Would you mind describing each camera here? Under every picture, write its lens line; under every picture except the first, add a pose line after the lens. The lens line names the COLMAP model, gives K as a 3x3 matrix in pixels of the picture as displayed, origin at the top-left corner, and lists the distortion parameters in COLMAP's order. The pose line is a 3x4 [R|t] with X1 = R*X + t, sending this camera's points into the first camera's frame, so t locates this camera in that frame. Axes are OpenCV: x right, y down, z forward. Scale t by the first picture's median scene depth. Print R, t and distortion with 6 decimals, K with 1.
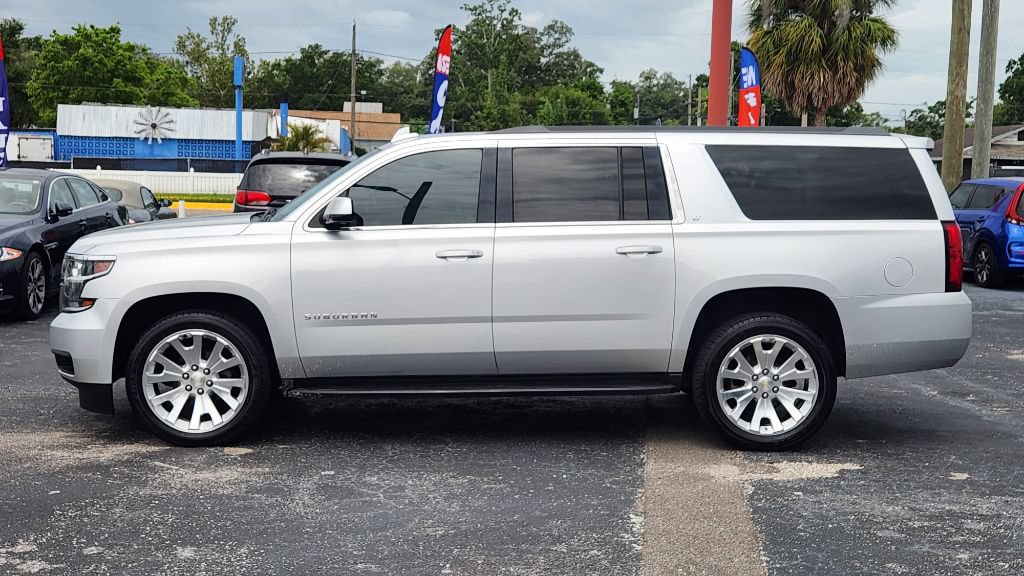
lens RADIAL K [[1330.4, 0, 510.1], [0, 1330.4, 287.7], [0, 0, 1]] dist [0.078066, 0.000000]
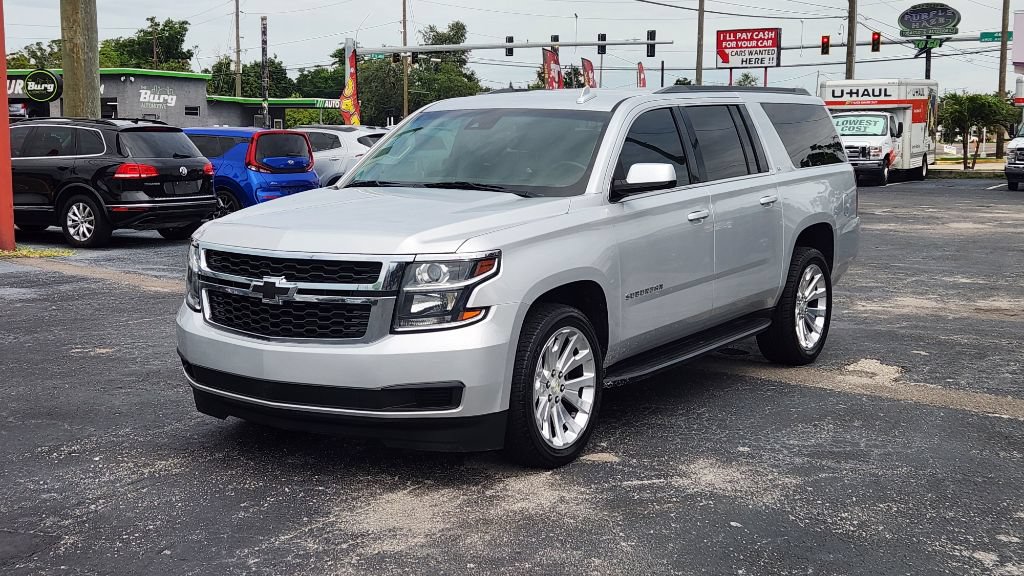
lens RADIAL K [[1330.4, 0, 515.6], [0, 1330.4, 282.2], [0, 0, 1]] dist [0.078066, 0.000000]
pose [[0.572885, -0.115596, 0.811444, -0.931955], [0.085878, 0.993021, 0.080832, -0.067418], [-0.815125, 0.023378, 0.578814, 0.536760]]
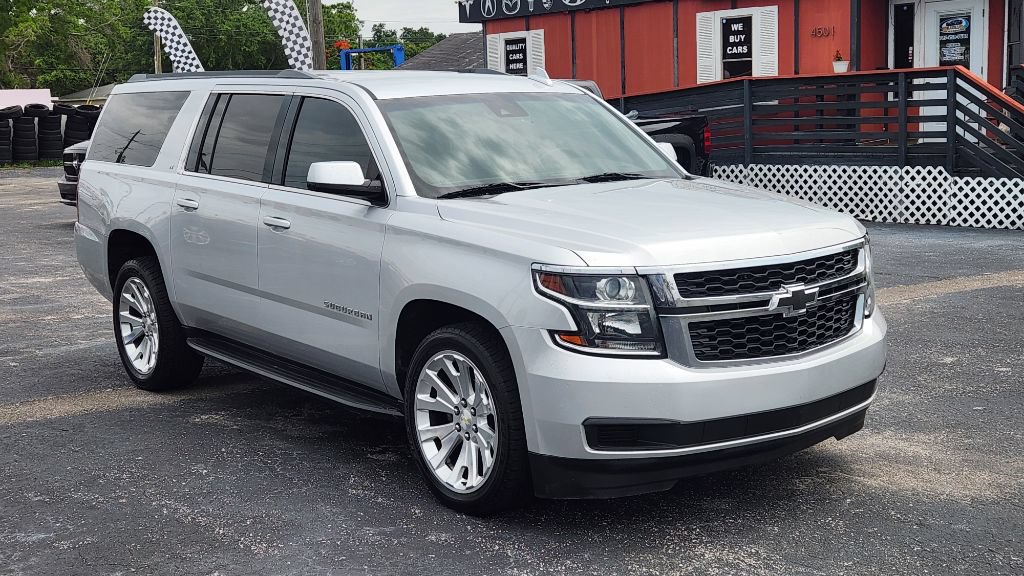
lens RADIAL K [[1330.4, 0, 511.9], [0, 1330.4, 291.0], [0, 0, 1]] dist [0.078066, 0.000000]
pose [[-0.586573, -0.122266, 0.800614, -0.835468], [0.092981, 0.971837, 0.216537, -0.179133], [-0.804541, 0.201457, -0.558685, 1.625642]]
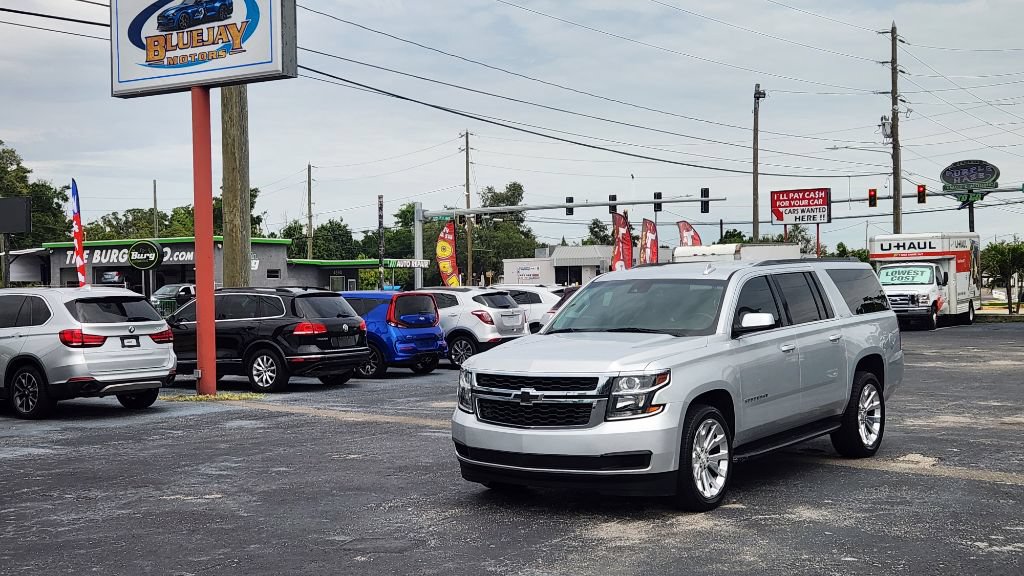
lens RADIAL K [[1330.4, 0, 506.4], [0, 1330.4, 285.5], [0, 0, 1]] dist [0.078066, 0.000000]
pose [[0.607917, -0.036737, 0.793150, -1.391805], [0.106166, 0.993720, -0.035344, -0.073923], [-0.786871, 0.105692, 0.608000, 0.343911]]
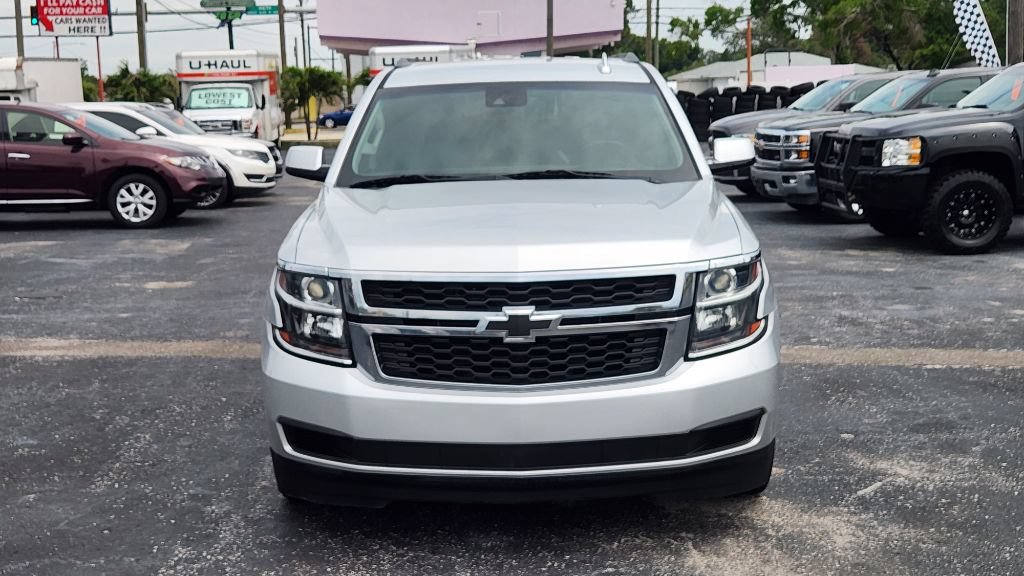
lens RADIAL K [[1330.4, 0, 521.0], [0, 1330.4, 295.4], [0, 0, 1]] dist [0.078066, 0.000000]
pose [[0.036184, -0.173635, 0.984145, -0.958455], [0.114819, 0.978991, 0.168505, -0.125321], [-0.992727, 0.106902, 0.055360, 1.083944]]
